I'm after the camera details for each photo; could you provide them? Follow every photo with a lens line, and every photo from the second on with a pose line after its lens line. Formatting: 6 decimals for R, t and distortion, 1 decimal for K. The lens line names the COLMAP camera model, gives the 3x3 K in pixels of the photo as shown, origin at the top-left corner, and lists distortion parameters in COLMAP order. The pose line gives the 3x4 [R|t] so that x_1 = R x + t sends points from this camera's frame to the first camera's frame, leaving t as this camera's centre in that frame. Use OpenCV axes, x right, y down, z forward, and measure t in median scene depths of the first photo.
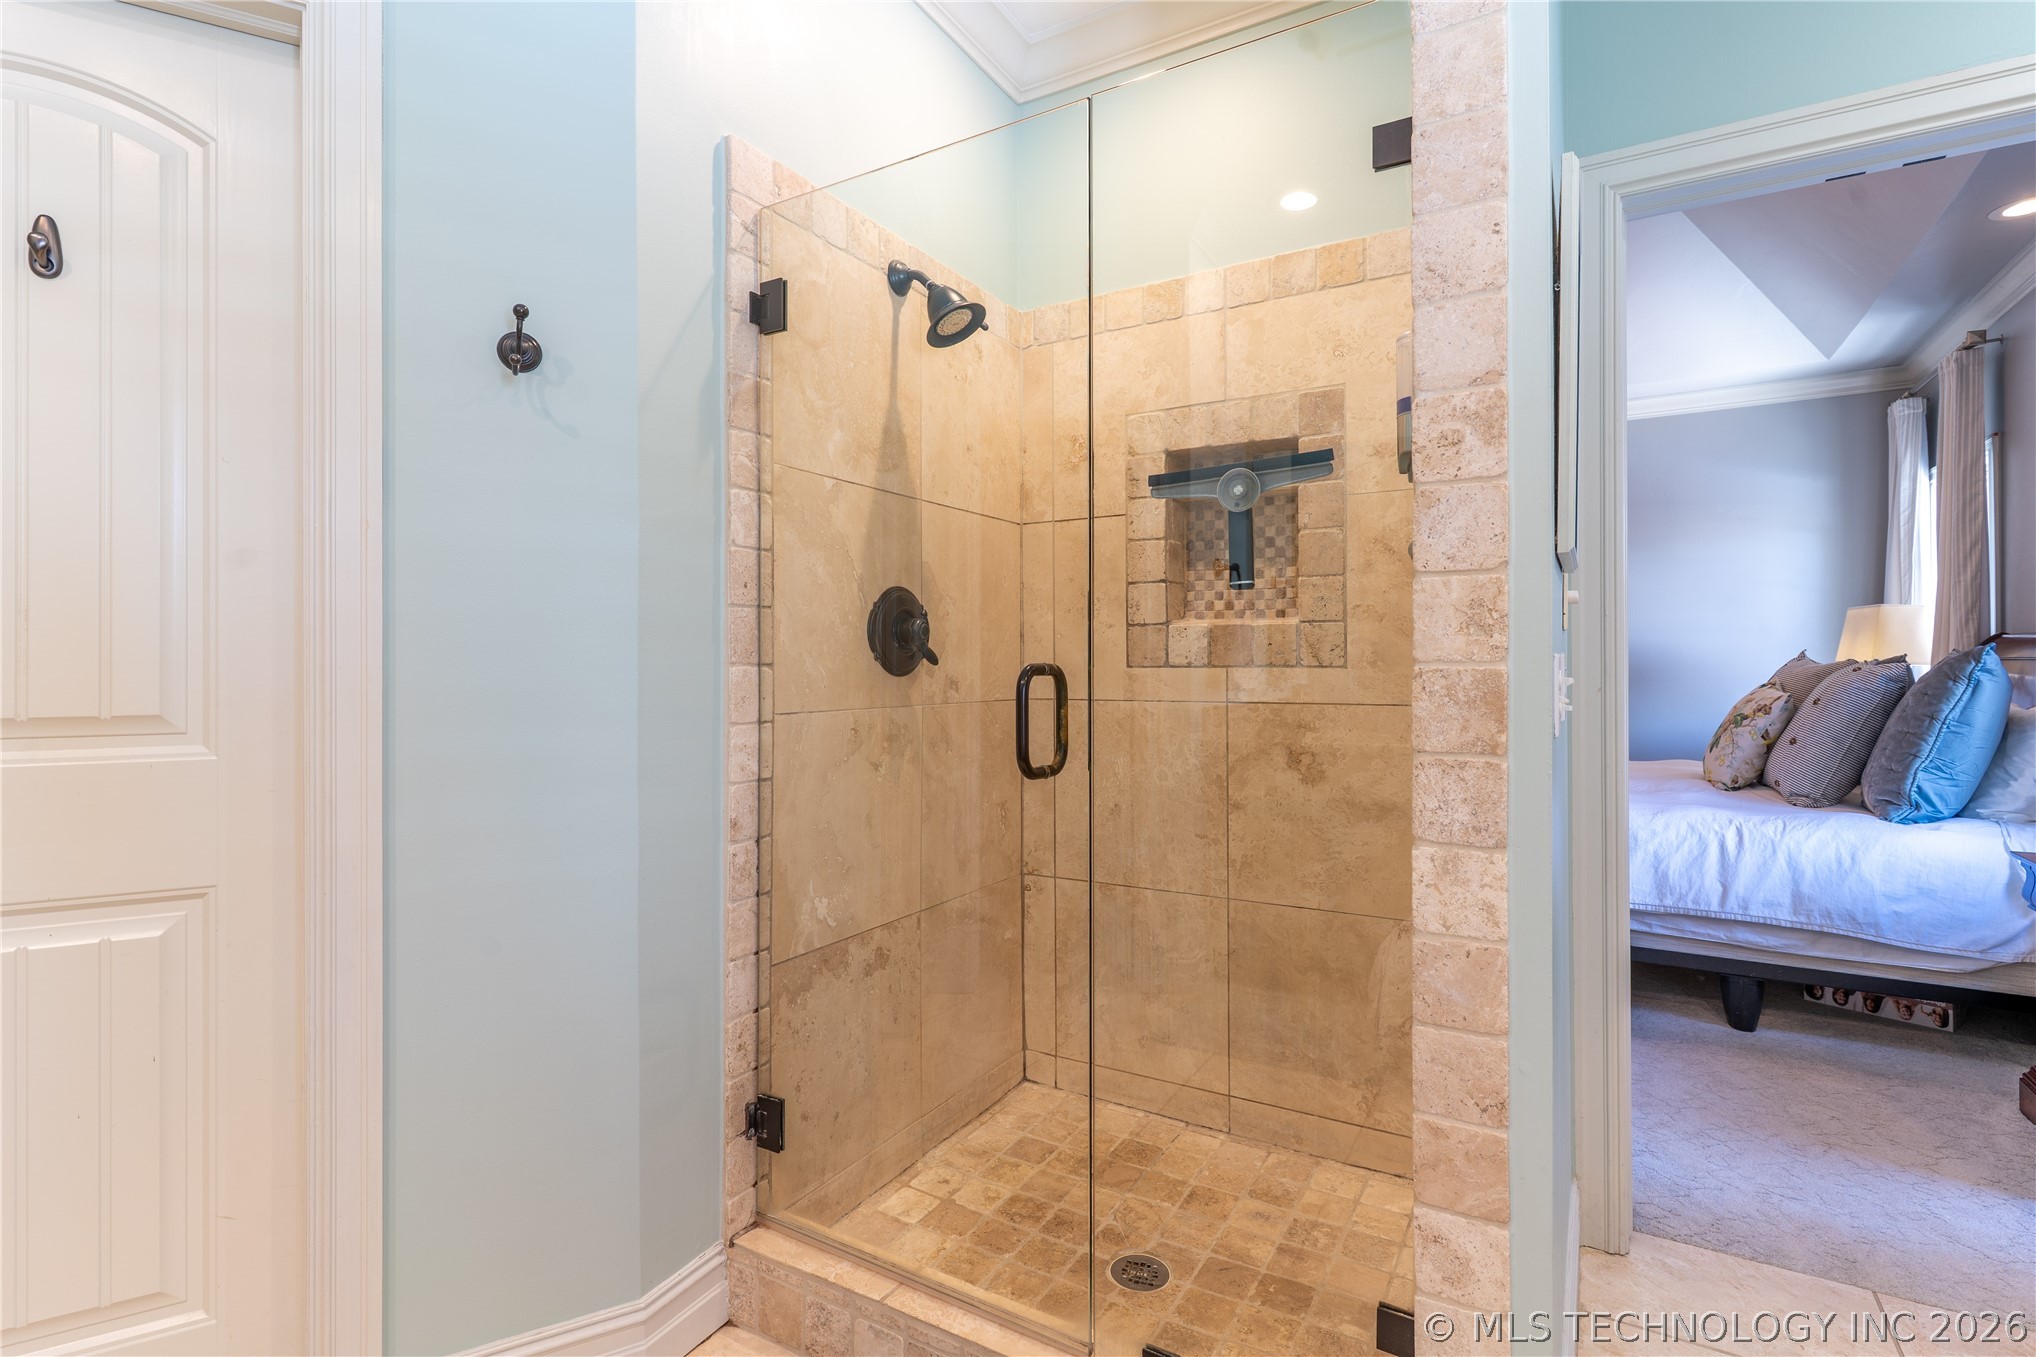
lens RADIAL K [[975.4, 0, 1013.3], [0, 975.4, 665.1], [0, 0, 1]] dist [-0.003468, 0.000093]
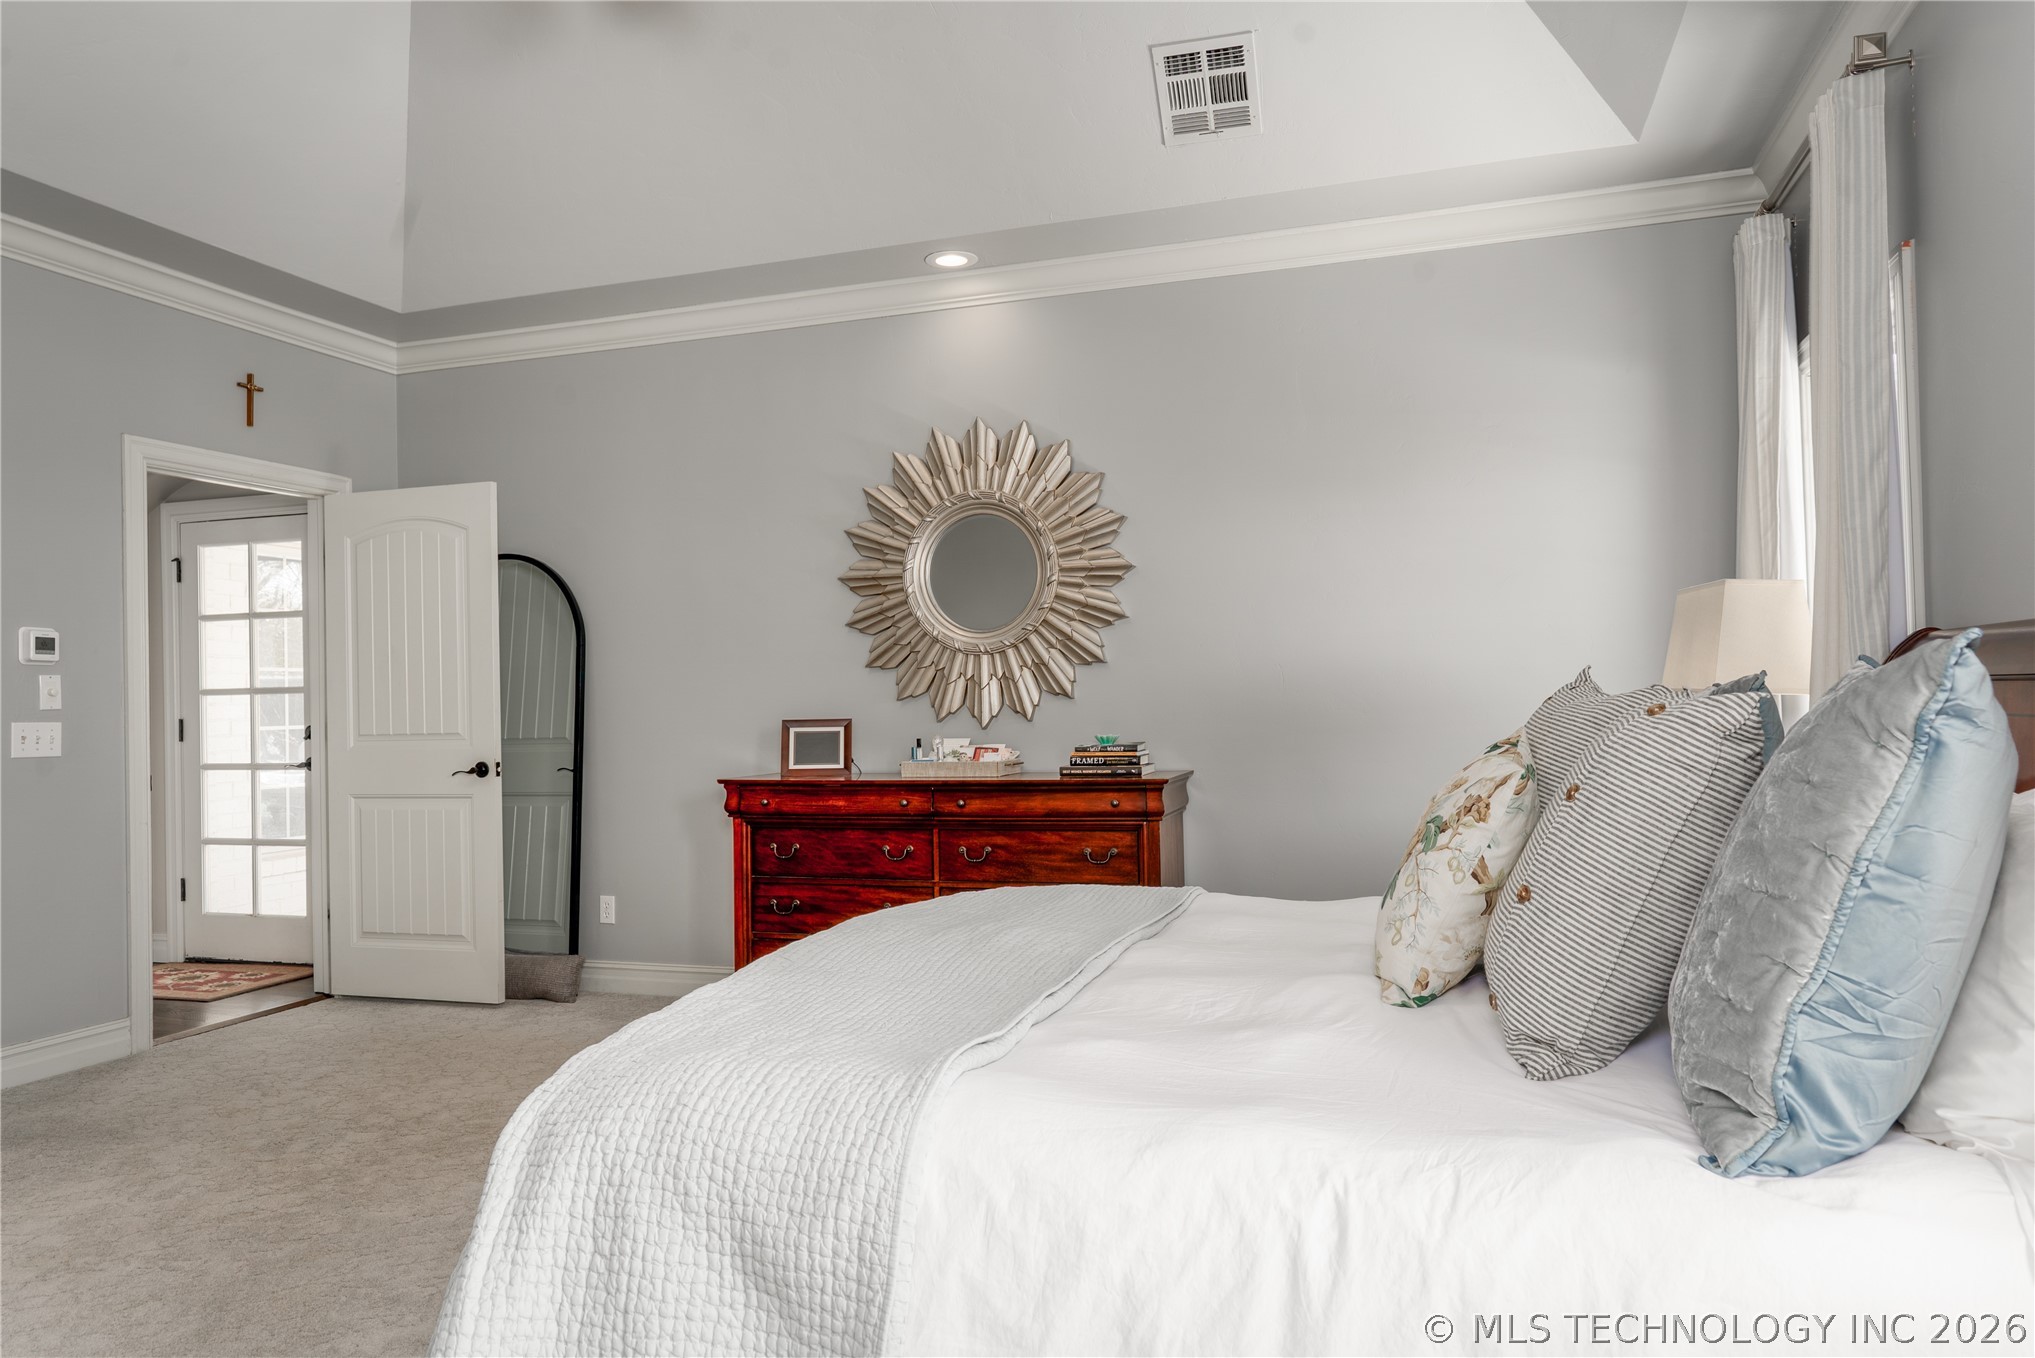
lens RADIAL K [[1361.9, 0, 1018.6], [0, 1361.9, 688.7], [0, 0, 1]] dist [-0.003581, -0.001464]
pose [[0.973557, -0.018698, 0.227680, 0.526754], [0.022217, 0.999670, -0.012901, -0.002770], [-0.227363, 0.017618, 0.973651, 0.560408]]
